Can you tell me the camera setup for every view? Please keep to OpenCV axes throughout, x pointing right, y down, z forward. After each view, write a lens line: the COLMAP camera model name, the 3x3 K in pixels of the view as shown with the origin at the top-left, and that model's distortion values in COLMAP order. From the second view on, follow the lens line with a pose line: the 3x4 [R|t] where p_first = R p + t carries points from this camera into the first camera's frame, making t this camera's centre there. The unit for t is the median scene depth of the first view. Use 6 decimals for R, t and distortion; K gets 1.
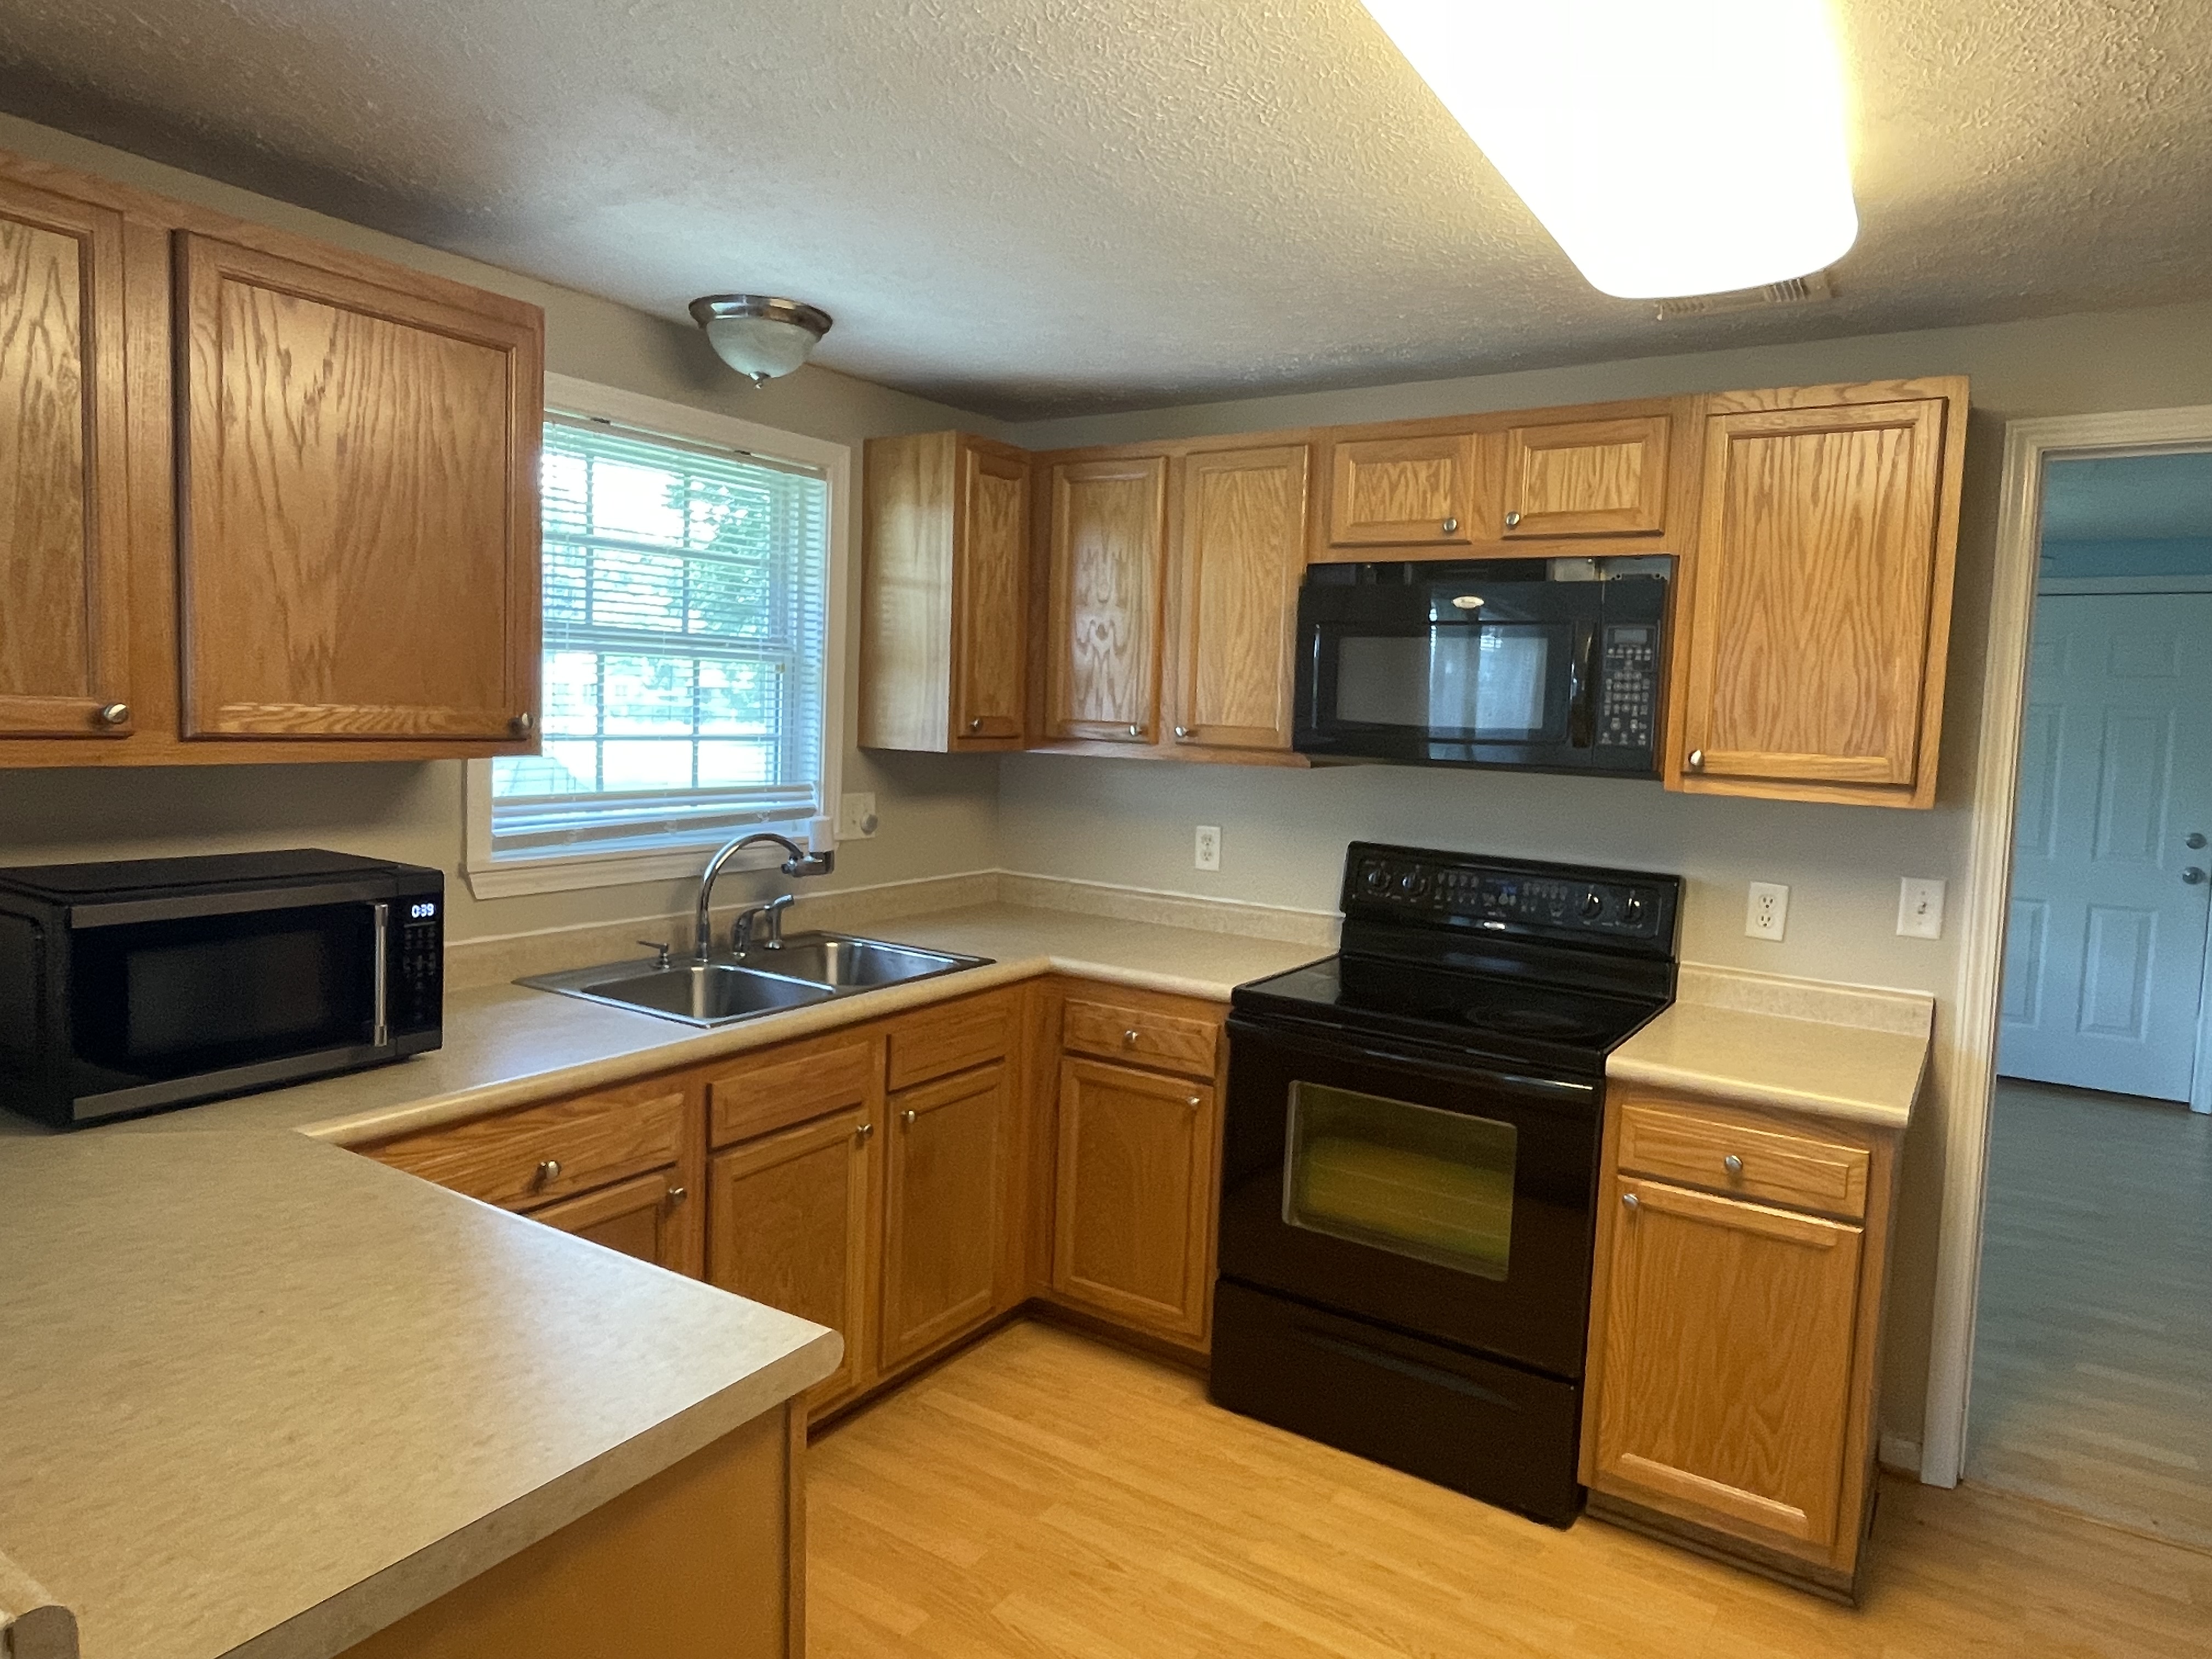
lens RADIAL K [[1371.5, 0, 1101.2], [0, 1371.5, 814.4], [0, 0, 1]] dist [-0.014879, -0.001006]
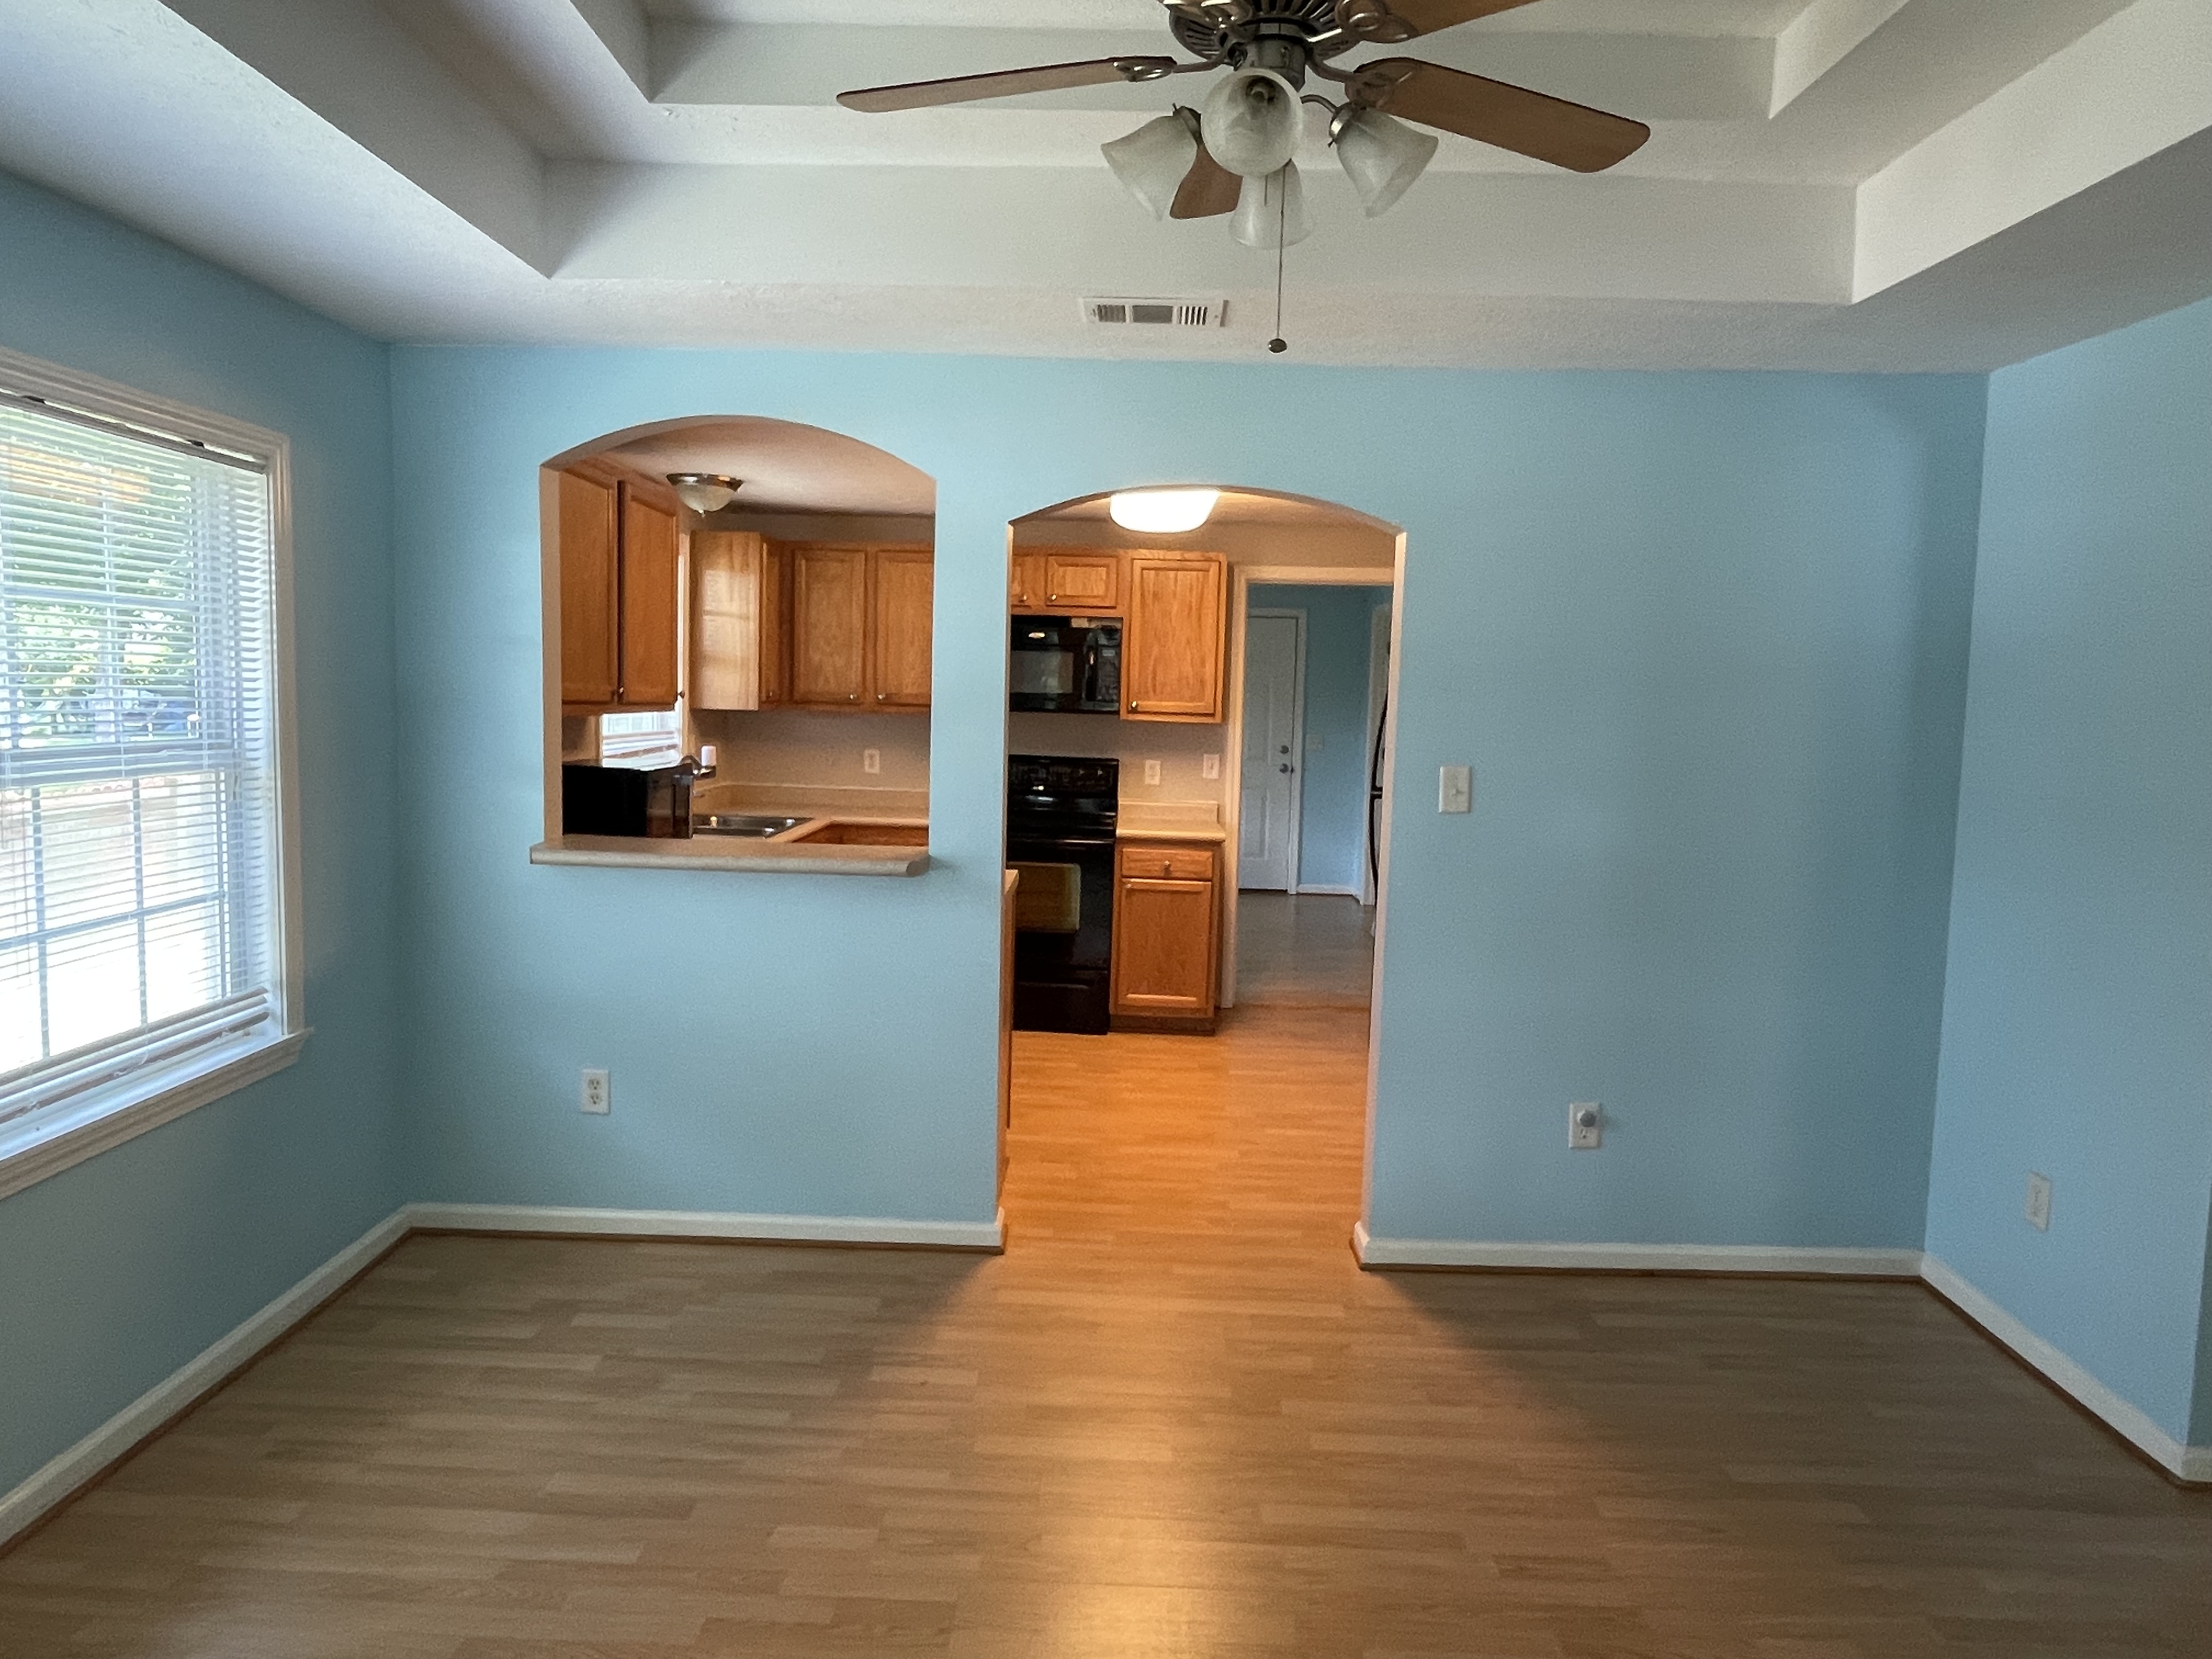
lens RADIAL K [[1371.5, 0, 1101.2], [0, 1371.5, 814.4], [0, 0, 1]] dist [-0.014879, -0.001006]
pose [[0.840585, -0.059017, 0.538455, -0.854274], [0.046649, 0.998241, 0.036587, 0.055693], [-0.539667, -0.005636, 0.841859, -0.913109]]
